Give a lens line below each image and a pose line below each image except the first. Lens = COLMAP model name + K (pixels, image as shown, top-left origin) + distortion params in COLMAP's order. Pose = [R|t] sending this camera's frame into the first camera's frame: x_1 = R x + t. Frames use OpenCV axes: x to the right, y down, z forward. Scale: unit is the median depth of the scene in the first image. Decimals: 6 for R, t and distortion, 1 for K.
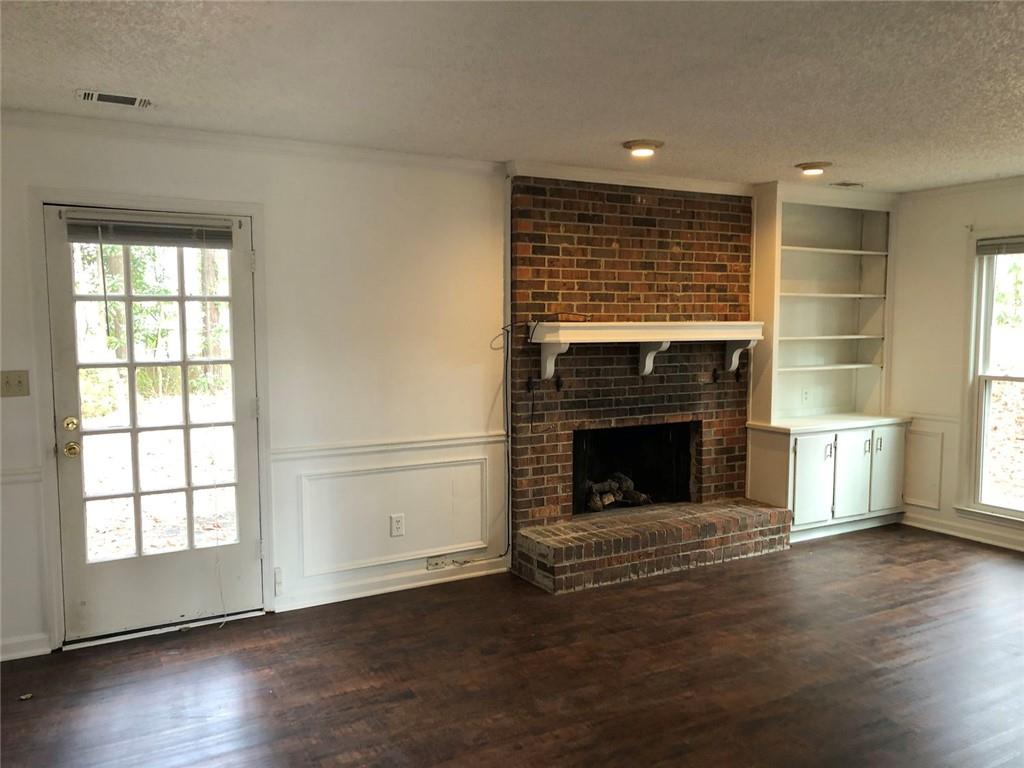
lens RADIAL K [[833.3, 0, 509.6], [0, 833.3, 401.9], [0, 0, 1]] dist [0.036091, -0.006375]
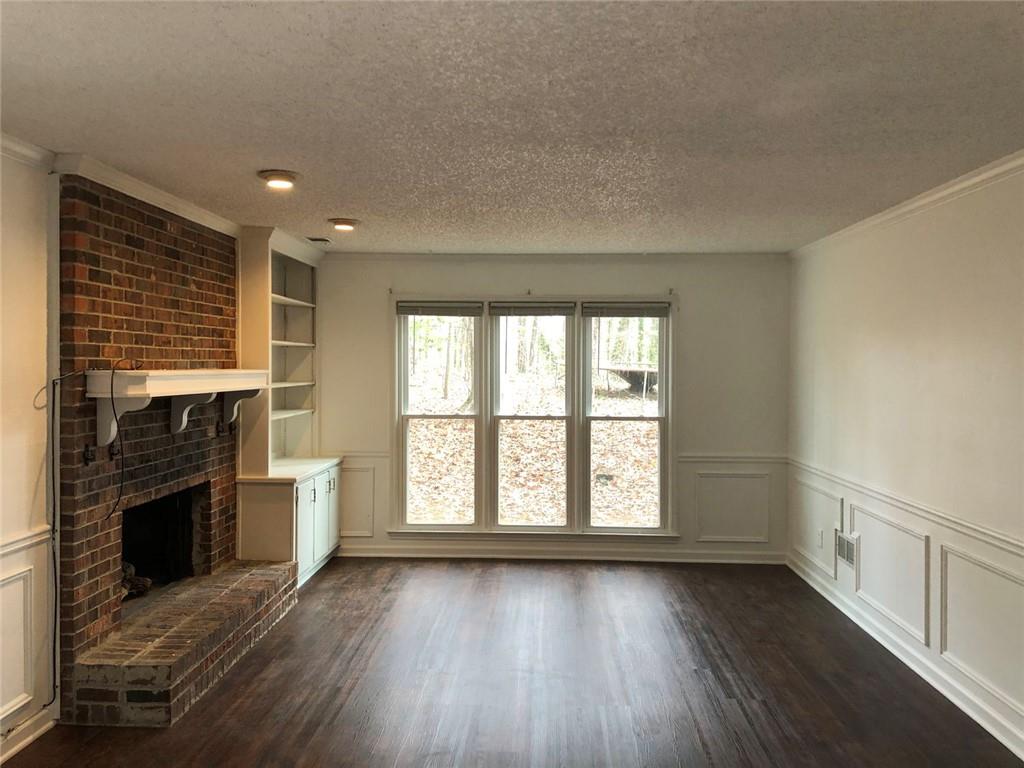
lens RADIAL K [[841.1, 0, 512.0], [0, 841.1, 366.3], [0, 0, 1]] dist [-0.008154, -0.009326]
pose [[0.502236, 0.002931, 0.864726, -0.417411], [0.076566, 0.995916, -0.047845, -0.033964], [-0.861334, 0.090238, 0.499960, 0.293815]]
